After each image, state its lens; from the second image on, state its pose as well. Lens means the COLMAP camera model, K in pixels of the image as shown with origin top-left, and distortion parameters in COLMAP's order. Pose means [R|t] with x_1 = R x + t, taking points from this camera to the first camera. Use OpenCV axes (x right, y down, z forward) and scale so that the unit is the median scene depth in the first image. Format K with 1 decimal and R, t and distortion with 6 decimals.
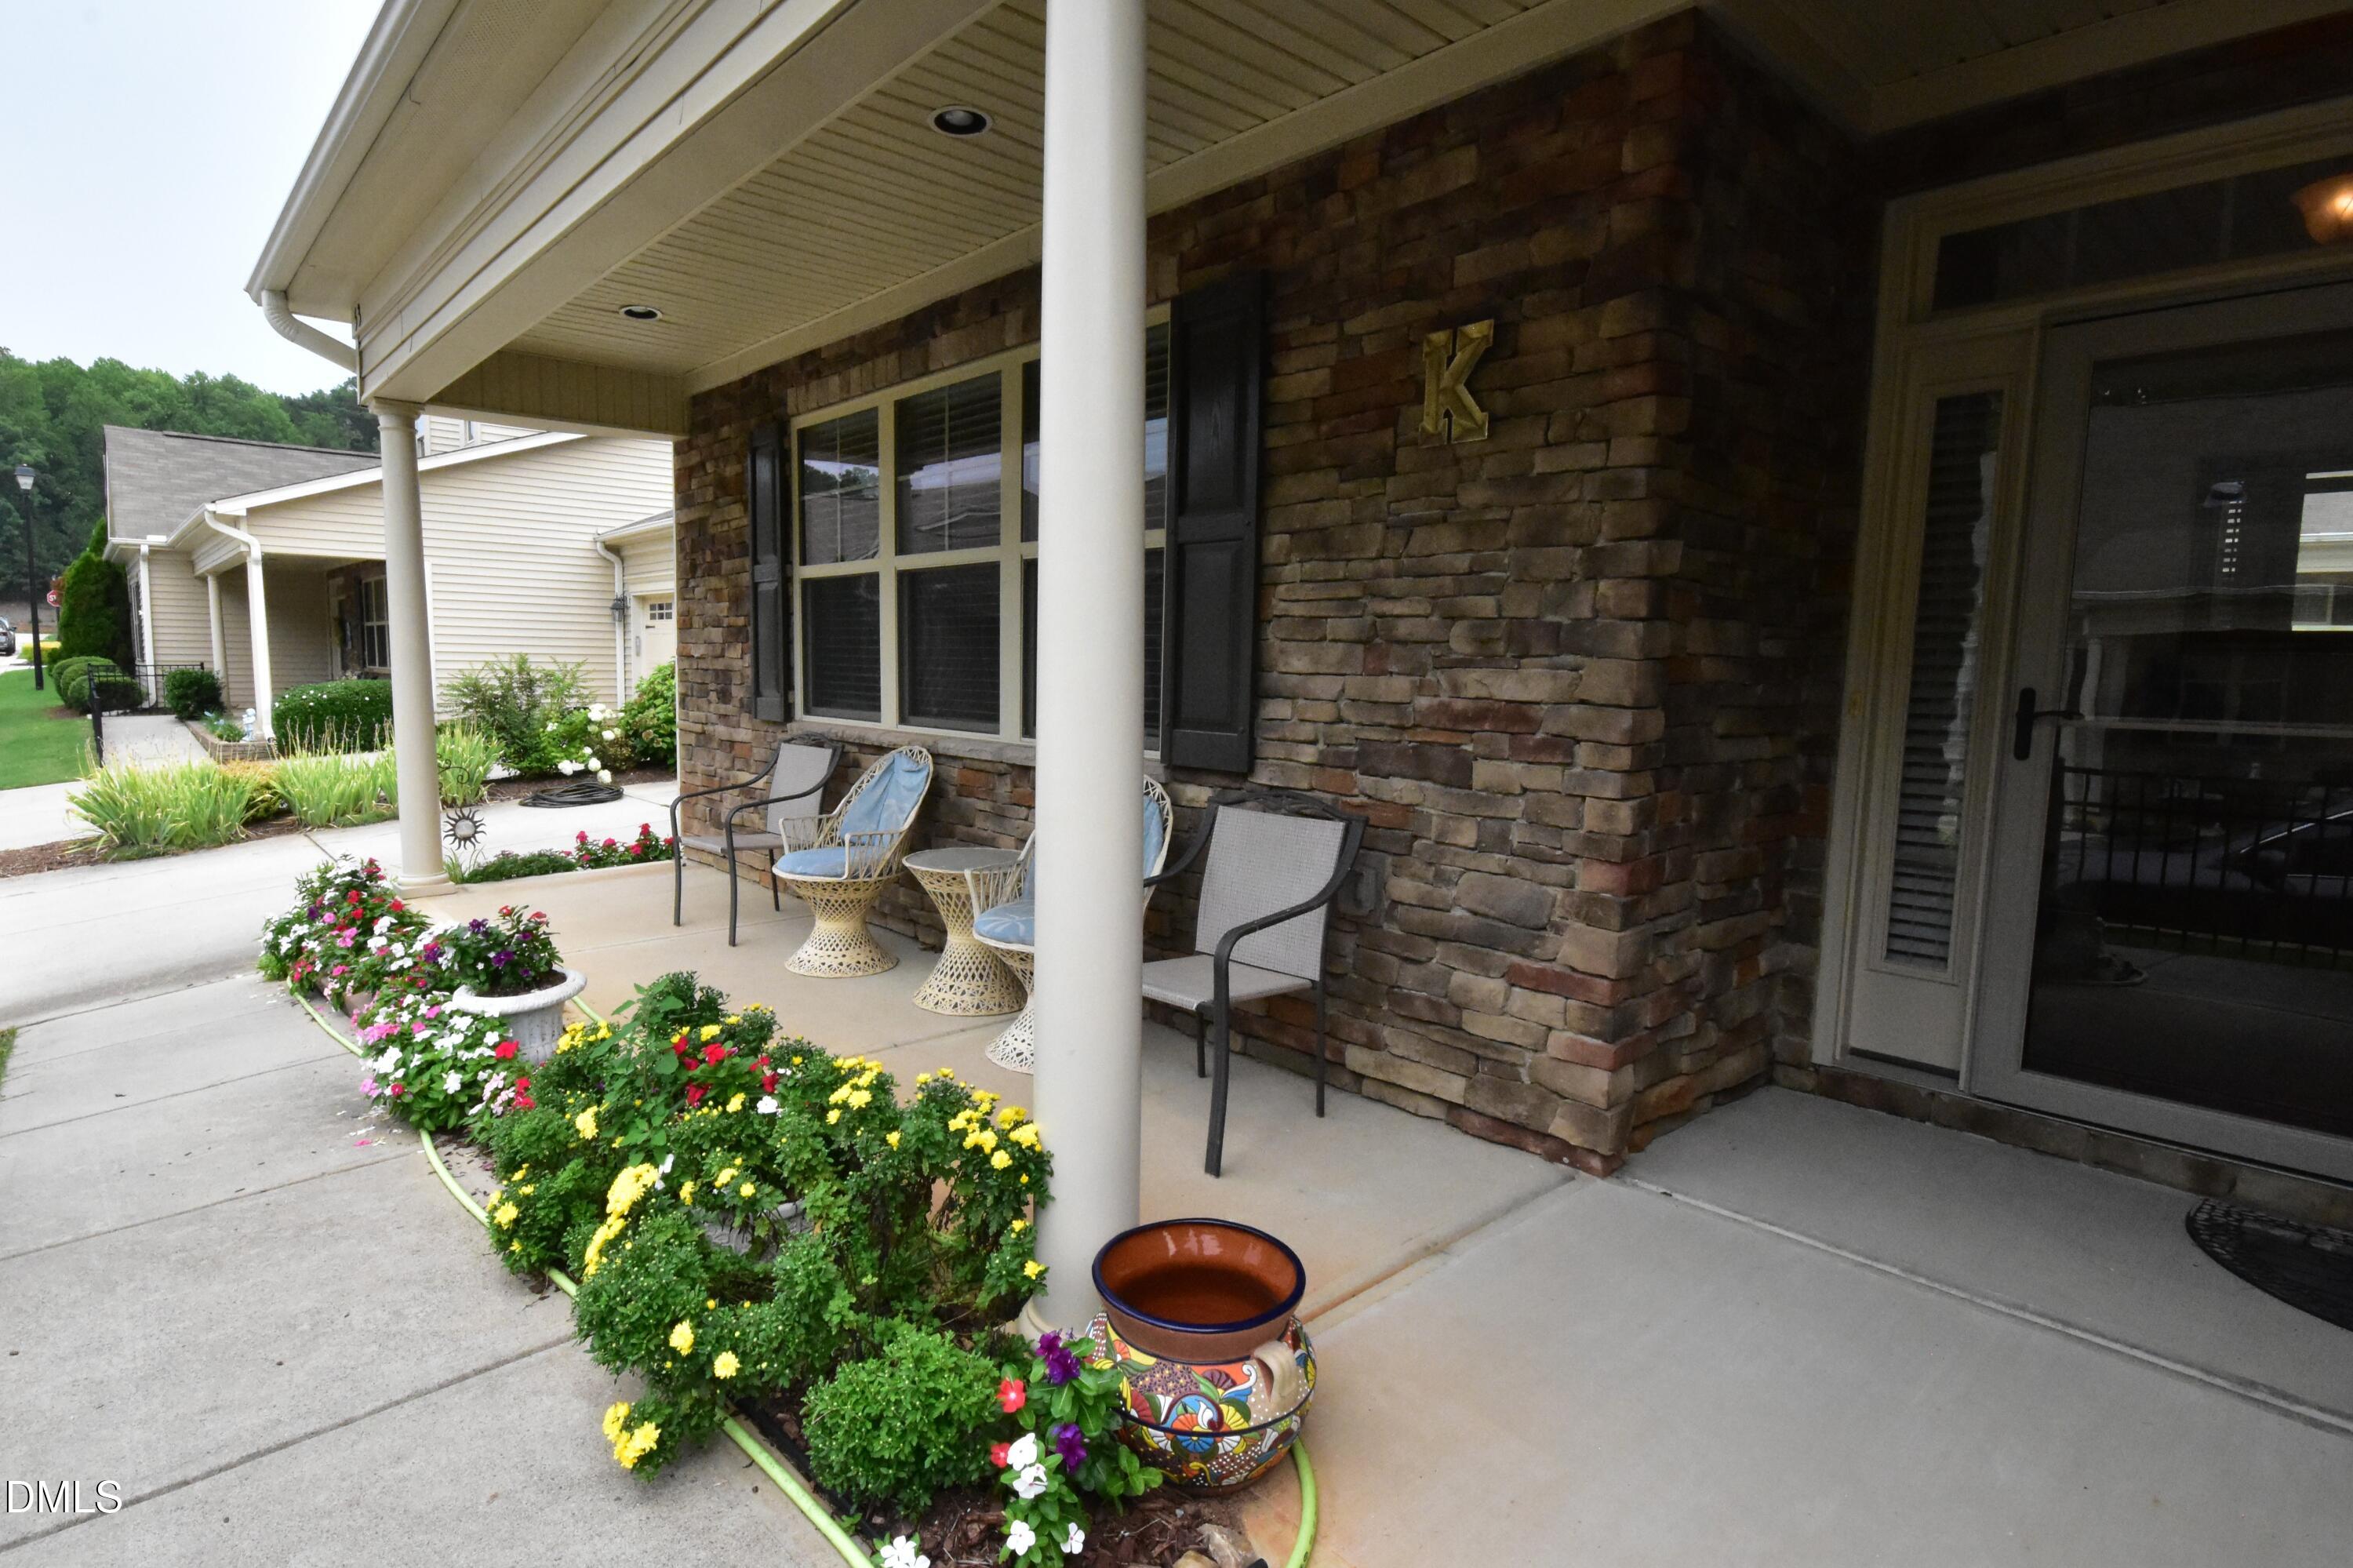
lens RADIAL K [[1185.6, 0, 1176.5], [0, 1185.6, 784.0], [0, 0, 1]] dist [-0.001869, -0.020710]
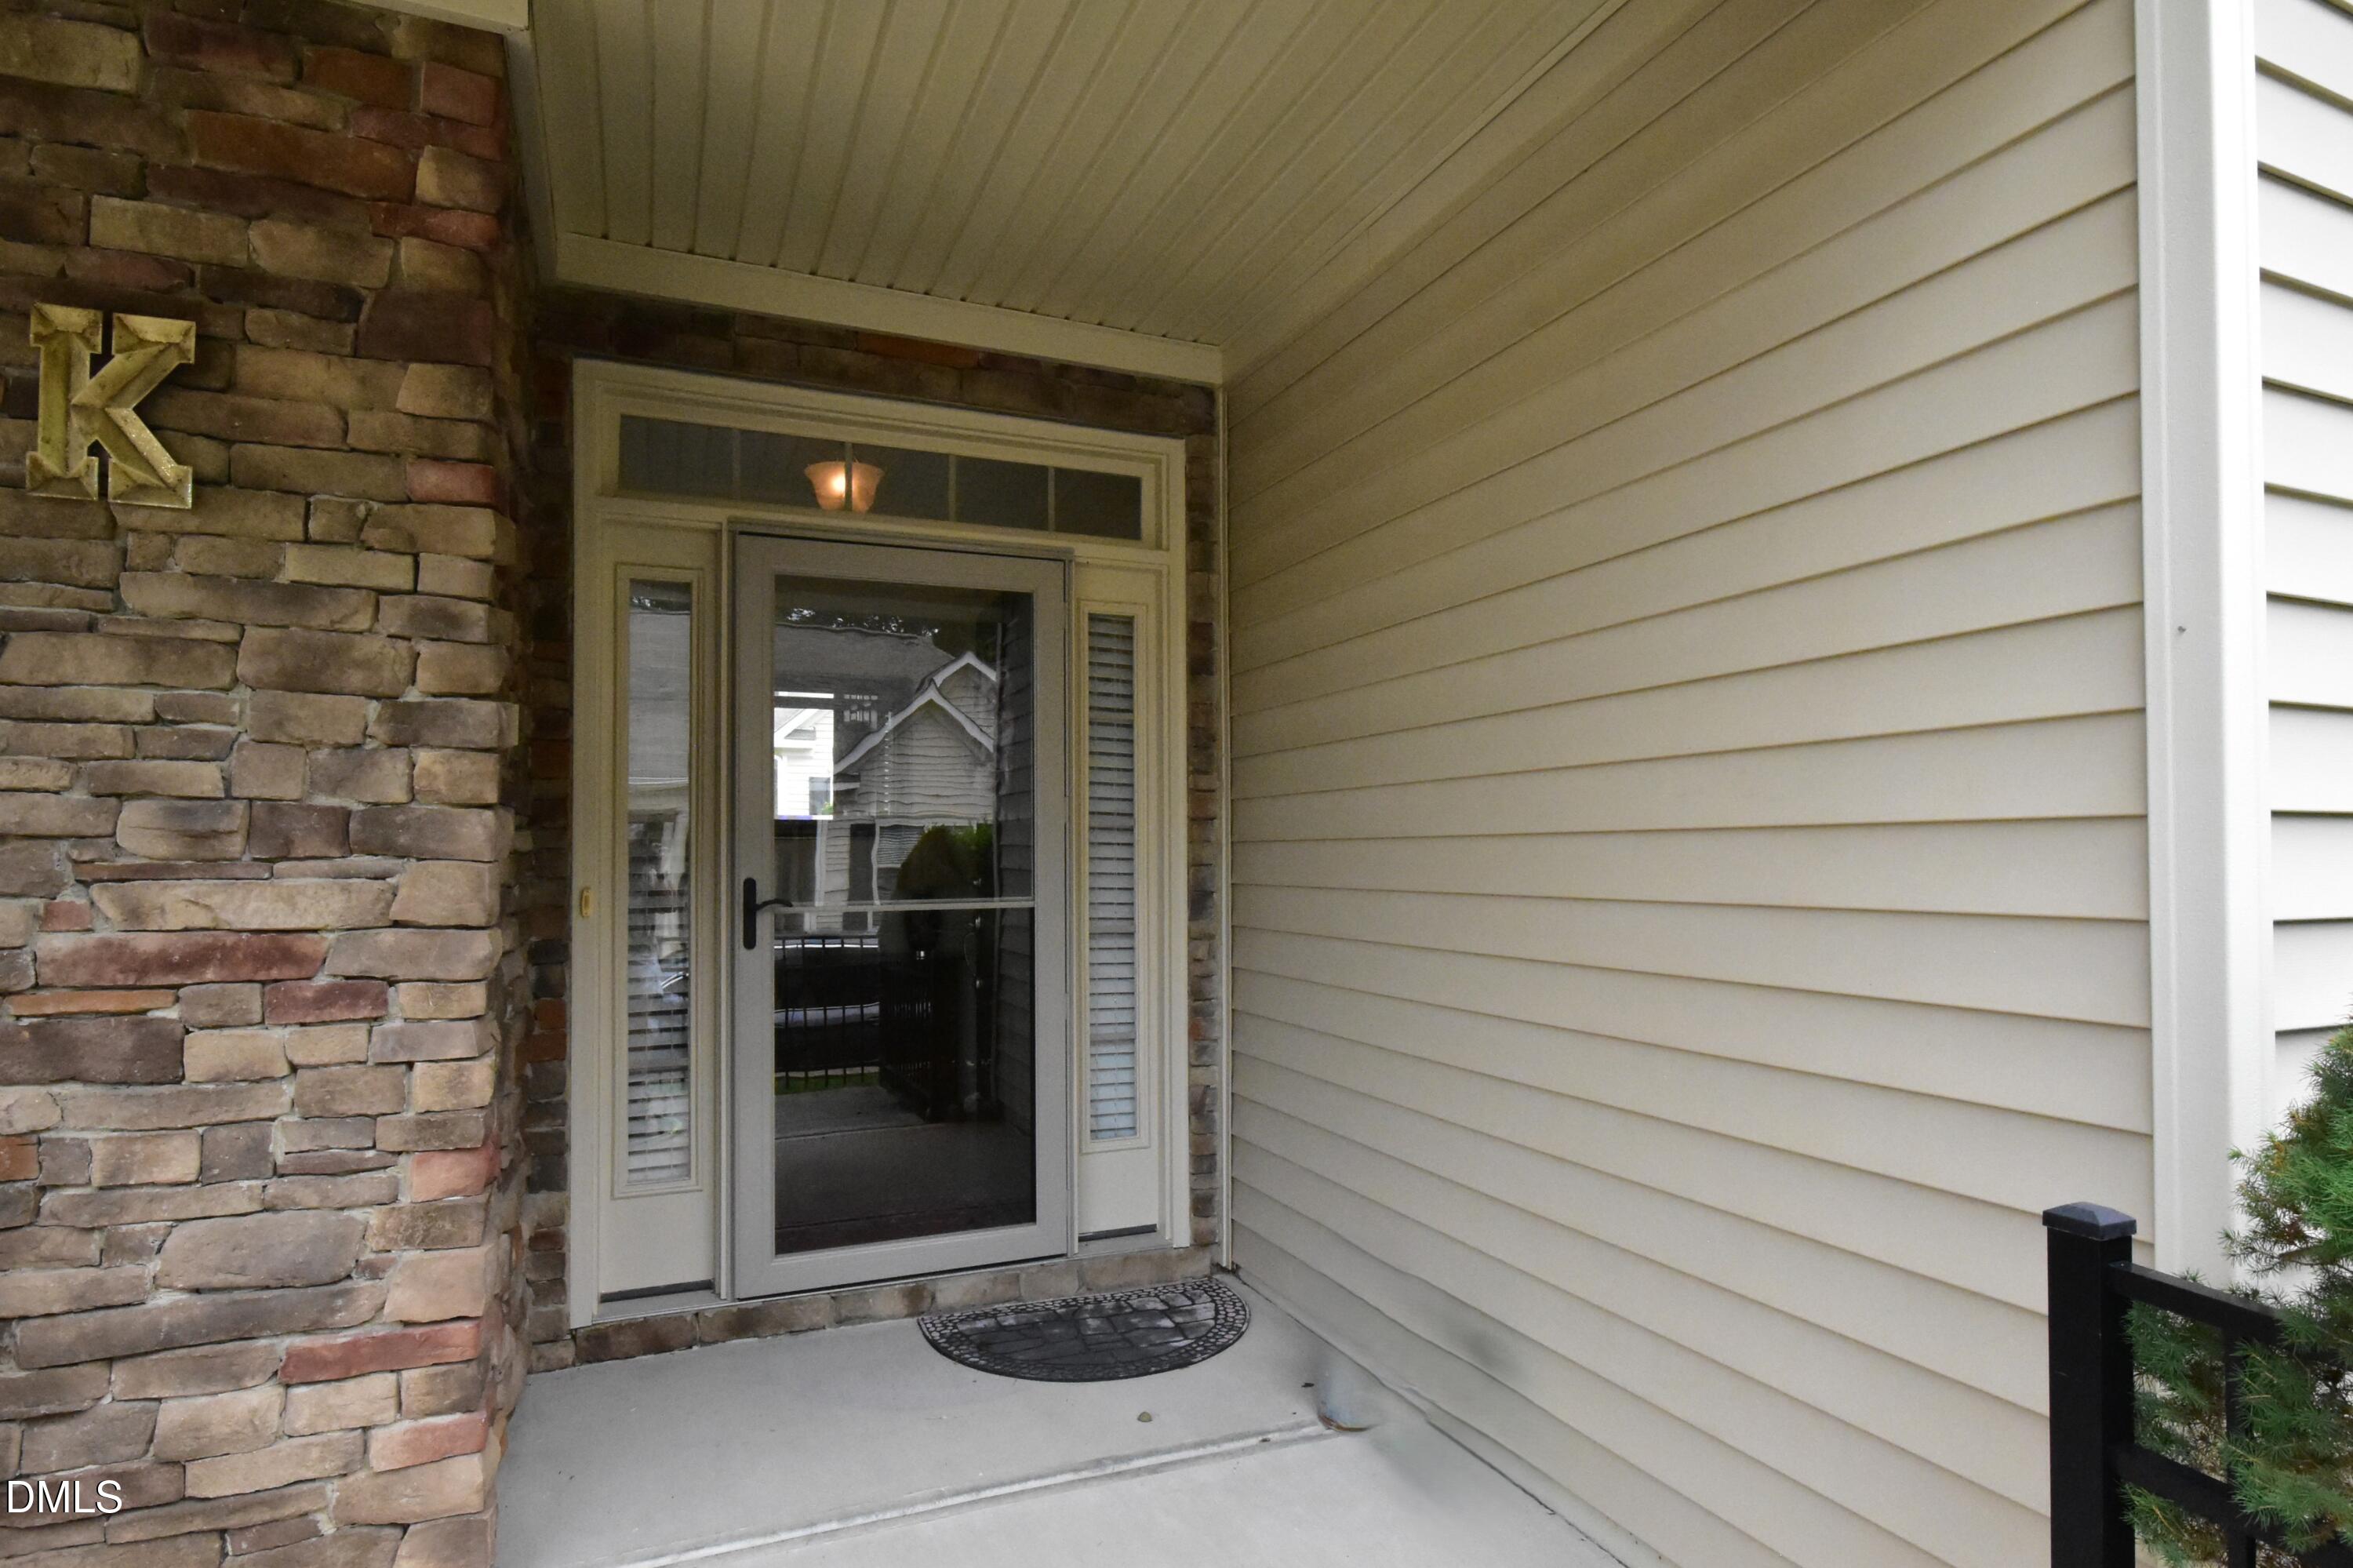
lens RADIAL K [[1215.7, 0, 1169.3], [0, 1215.7, 842.2], [0, 0, 1]] dist [0.002216, -0.006758]
pose [[0.353323, -0.006161, 0.935481, -0.148964], [0.104376, 0.993994, -0.032875, -0.045146], [-0.929661, 0.109257, 0.351844, 0.322912]]
